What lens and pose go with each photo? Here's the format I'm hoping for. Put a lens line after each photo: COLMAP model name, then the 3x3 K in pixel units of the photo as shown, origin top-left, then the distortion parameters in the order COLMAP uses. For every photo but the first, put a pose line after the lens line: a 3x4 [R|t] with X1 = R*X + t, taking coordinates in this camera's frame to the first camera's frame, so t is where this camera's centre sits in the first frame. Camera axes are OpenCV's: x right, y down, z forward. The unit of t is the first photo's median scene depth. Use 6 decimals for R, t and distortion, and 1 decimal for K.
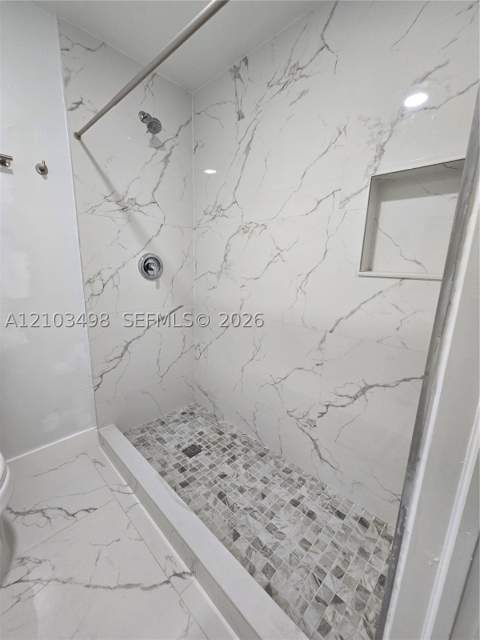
lens RADIAL K [[262.6, 0, 240.0], [0, 262.6, 320.0], [0, 0, 1]] dist [0.000422, -0.000072]
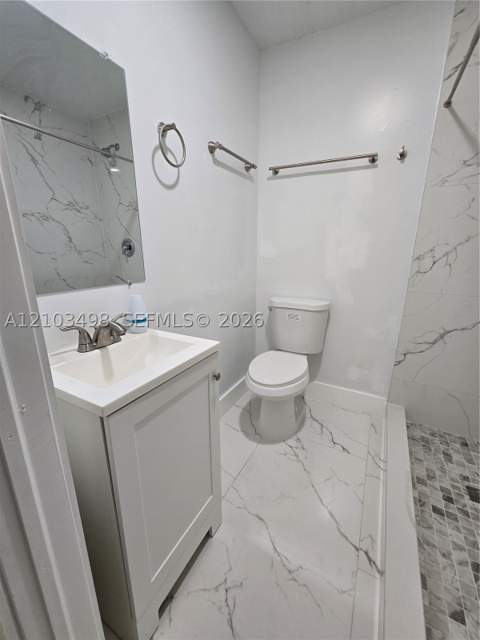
lens RADIAL K [[262.6, 0, 240.0], [0, 262.6, 320.0], [0, 0, 1]] dist [0.000422, -0.000072]
pose [[0.260054, 0.224575, -0.939115, 0.236068], [-0.204692, 0.963295, 0.173675, 0.044737], [0.943649, 0.147064, 0.296478, 0.098700]]
